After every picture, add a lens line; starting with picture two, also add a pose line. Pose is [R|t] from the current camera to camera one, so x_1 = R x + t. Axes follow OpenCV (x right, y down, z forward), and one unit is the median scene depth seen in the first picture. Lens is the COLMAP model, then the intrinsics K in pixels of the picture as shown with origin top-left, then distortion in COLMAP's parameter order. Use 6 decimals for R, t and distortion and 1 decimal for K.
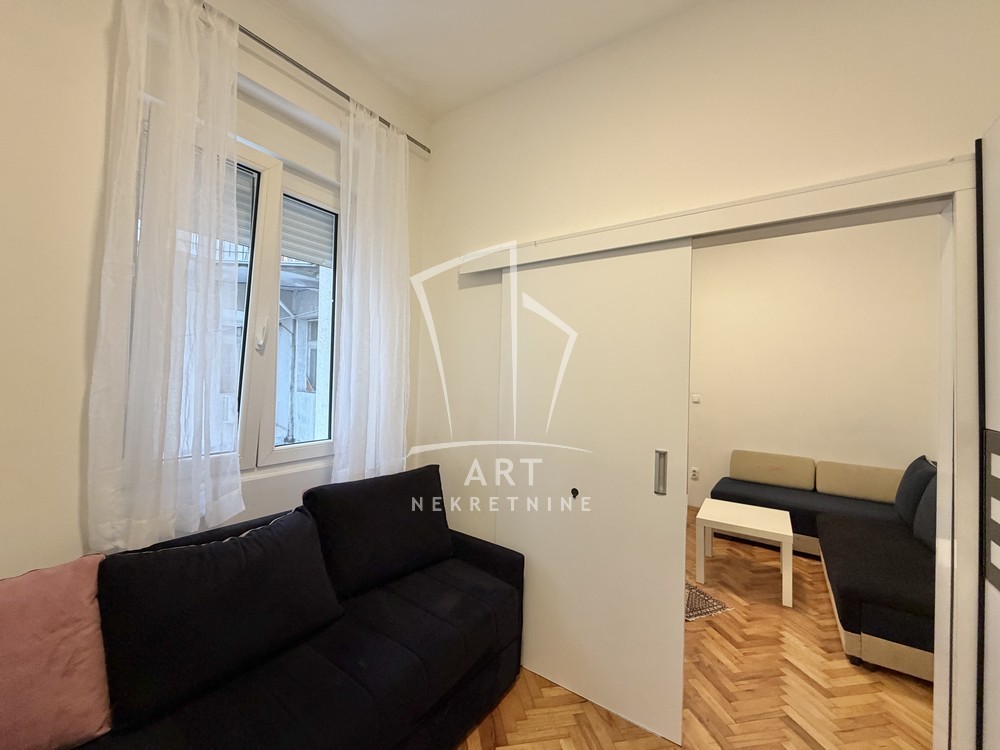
lens RADIAL K [[398.3, 0, 497.2], [0, 398.3, 369.3], [0, 0, 1]] dist [-0.007080, 0.000793]
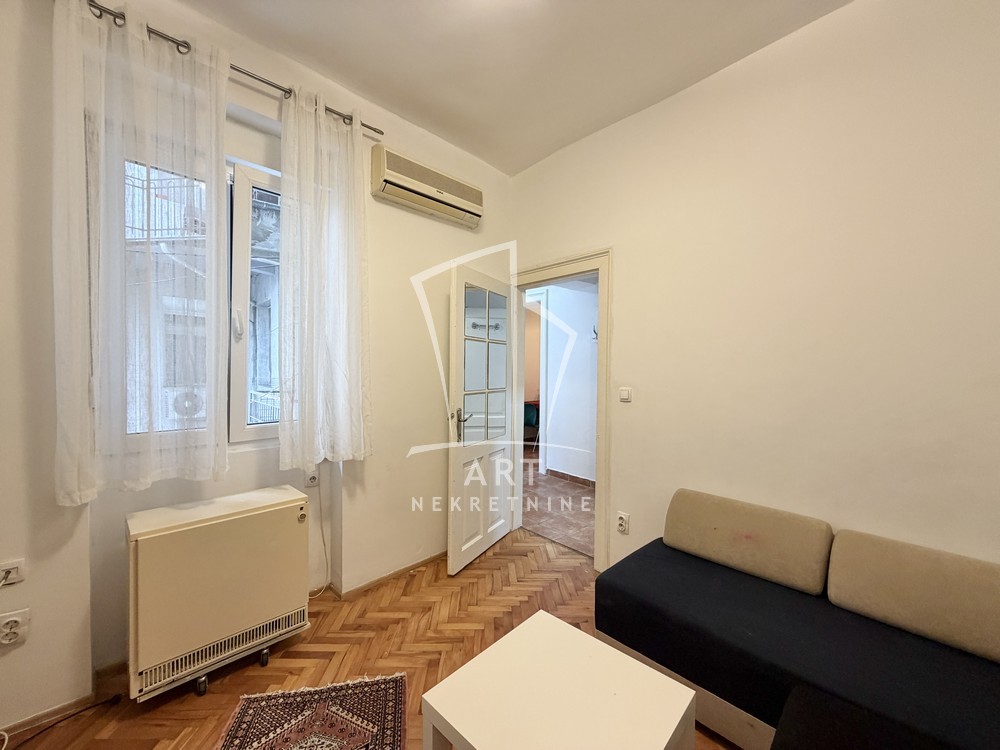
lens RADIAL K [[398.3, 0, 493.1], [0, 398.3, 375.4], [0, 0, 1]] dist [-0.007080, 0.000793]
pose [[0.982865, -0.007221, -0.184187, 0.263539], [0.012788, 0.999496, 0.029056, 0.017844], [0.183885, -0.030914, 0.982462, 0.253097]]
